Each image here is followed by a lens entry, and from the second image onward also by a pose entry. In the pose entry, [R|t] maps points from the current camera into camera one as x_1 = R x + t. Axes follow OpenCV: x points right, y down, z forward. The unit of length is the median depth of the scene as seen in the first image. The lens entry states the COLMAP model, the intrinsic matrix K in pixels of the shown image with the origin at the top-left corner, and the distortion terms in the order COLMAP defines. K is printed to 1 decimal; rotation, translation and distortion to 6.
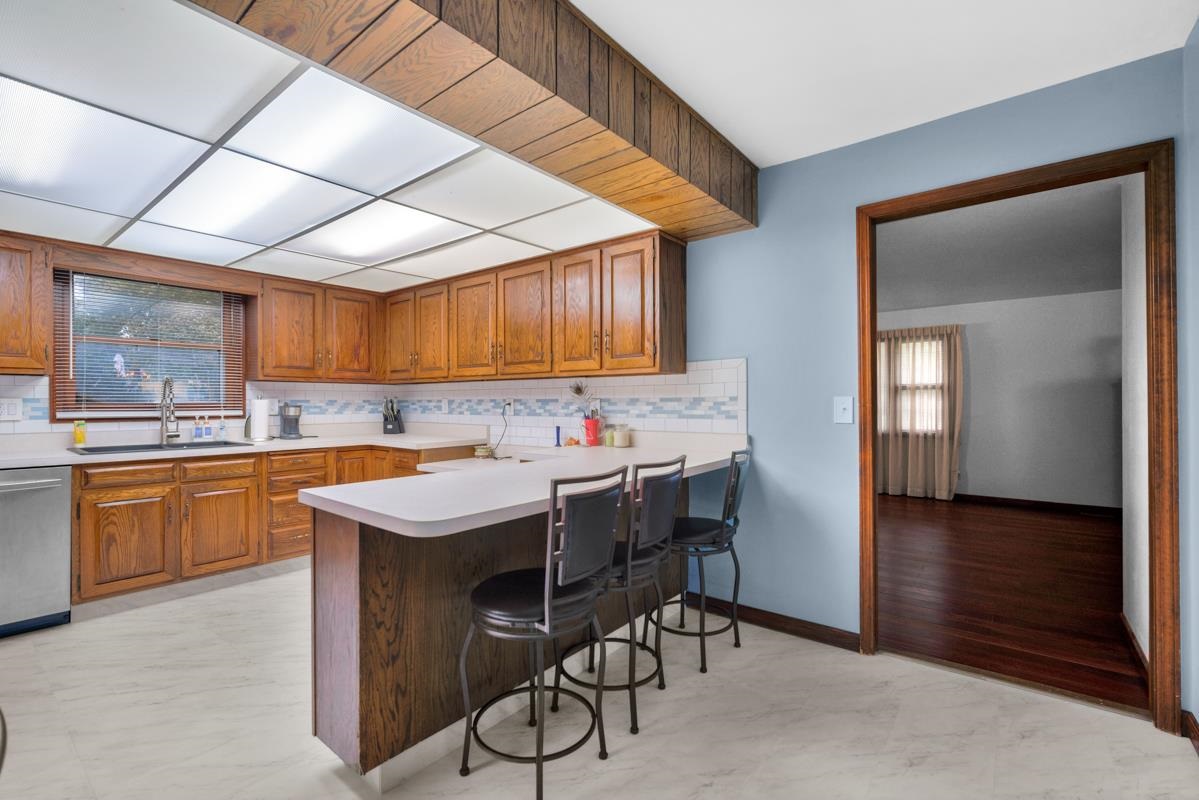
lens RADIAL K [[526.6, 0, 598.6], [0, 526.6, 401.8], [0, 0, 1]] dist [-0.012340, 0.002903]
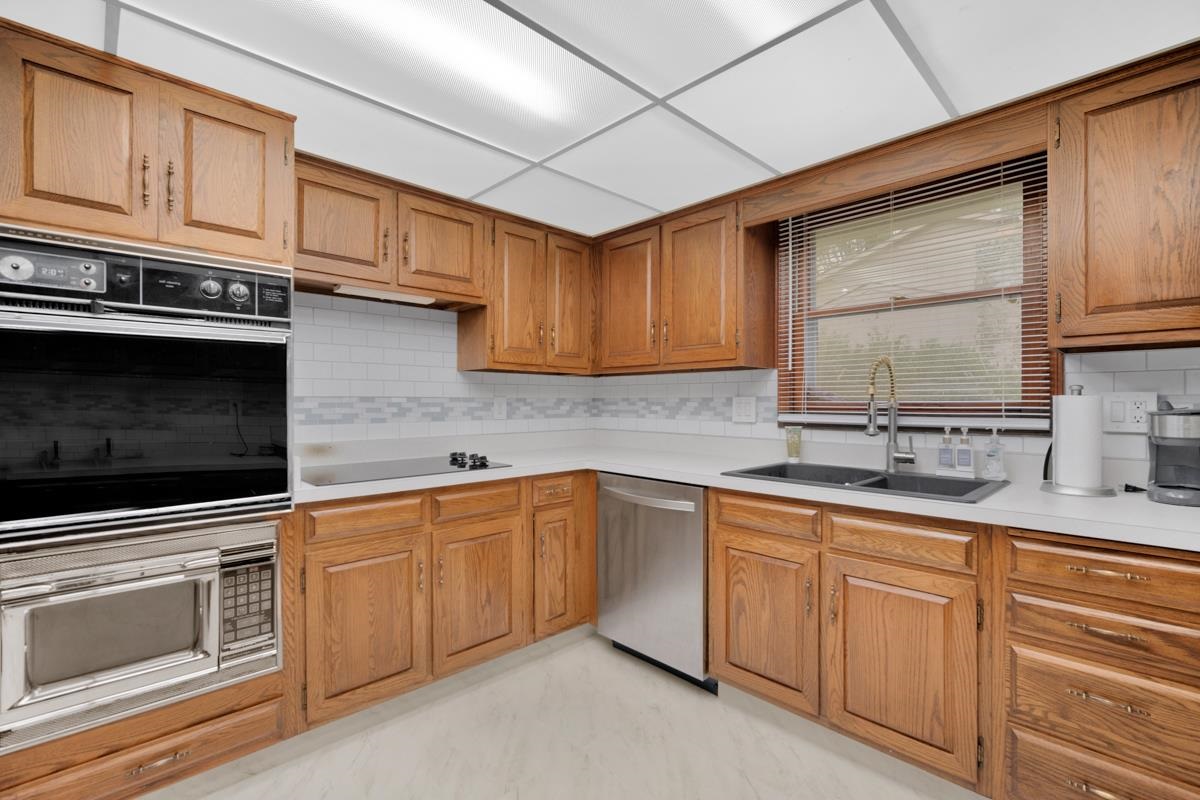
lens RADIAL K [[527.0, 0, 598.0], [0, 527.0, 403.0], [0, 0, 1]] dist [-0.012340, 0.002903]
pose [[-0.125333, 0.004088, -0.992106, -0.226341], [0.000656, 0.999992, 0.004037, 0.000267], [0.992115, -0.000144, -0.125335, 0.843064]]
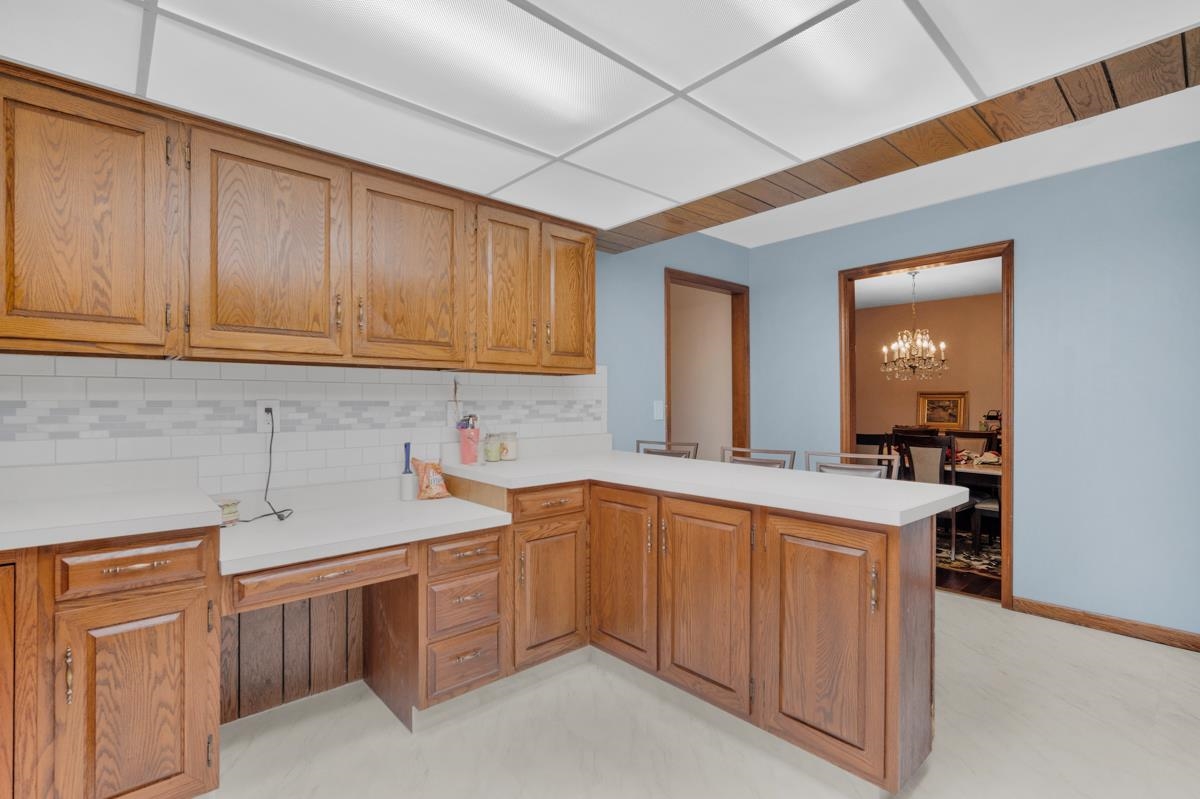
lens RADIAL K [[540.4, 0, 588.7], [0, 540.4, 404.8], [0, 0, 1]] dist [0.012127, 0.000173]
pose [[0.142479, -0.002295, 0.989795, -0.808090], [0.000933, 0.999997, 0.002184, -0.002126], [-0.989797, 0.000612, 0.142481, 0.776546]]
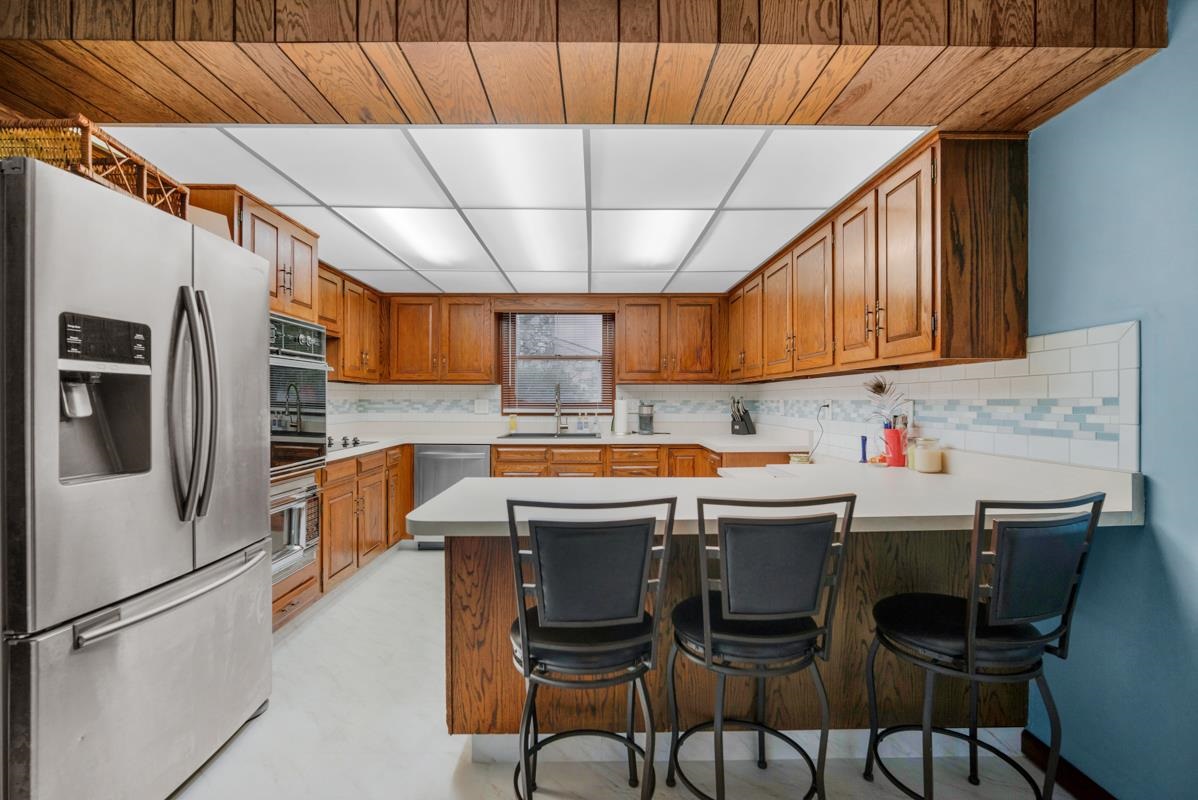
lens RADIAL K [[526.2, 0, 597.1], [0, 526.2, 401.8], [0, 0, 1]] dist [-0.012340, 0.002903]
pose [[0.633224, 0.004276, -0.773957, 0.302723], [-0.001550, 0.999990, 0.004256, -0.006341], [0.773967, -0.001495, 0.633224, 0.256700]]
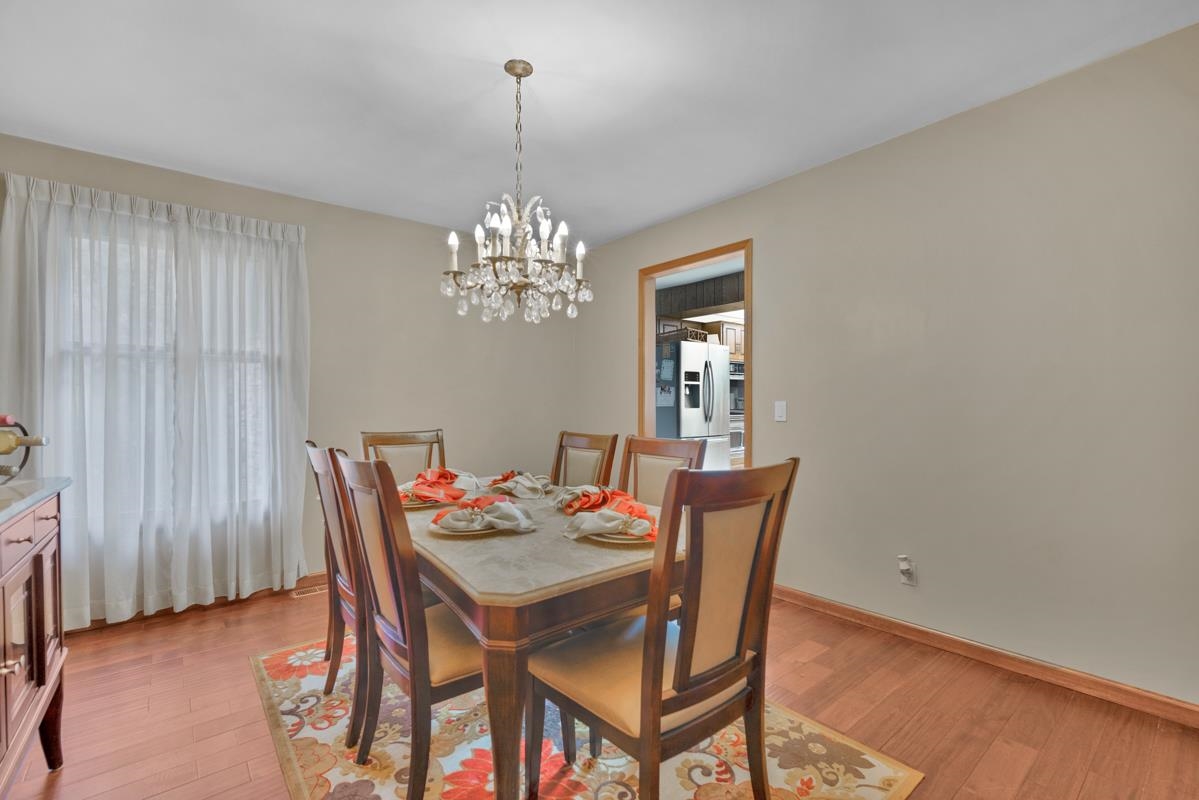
lens RADIAL K [[526.6, 0, 599.4], [0, 526.6, 405.0], [0, 0, 1]] dist [-0.012340, 0.002903]
pose [[-0.196569, 0.003820, -0.980483, 1.672900], [-0.000117, 0.999992, 0.003919, 0.041947], [0.980490, 0.000885, -0.196567, 0.262116]]
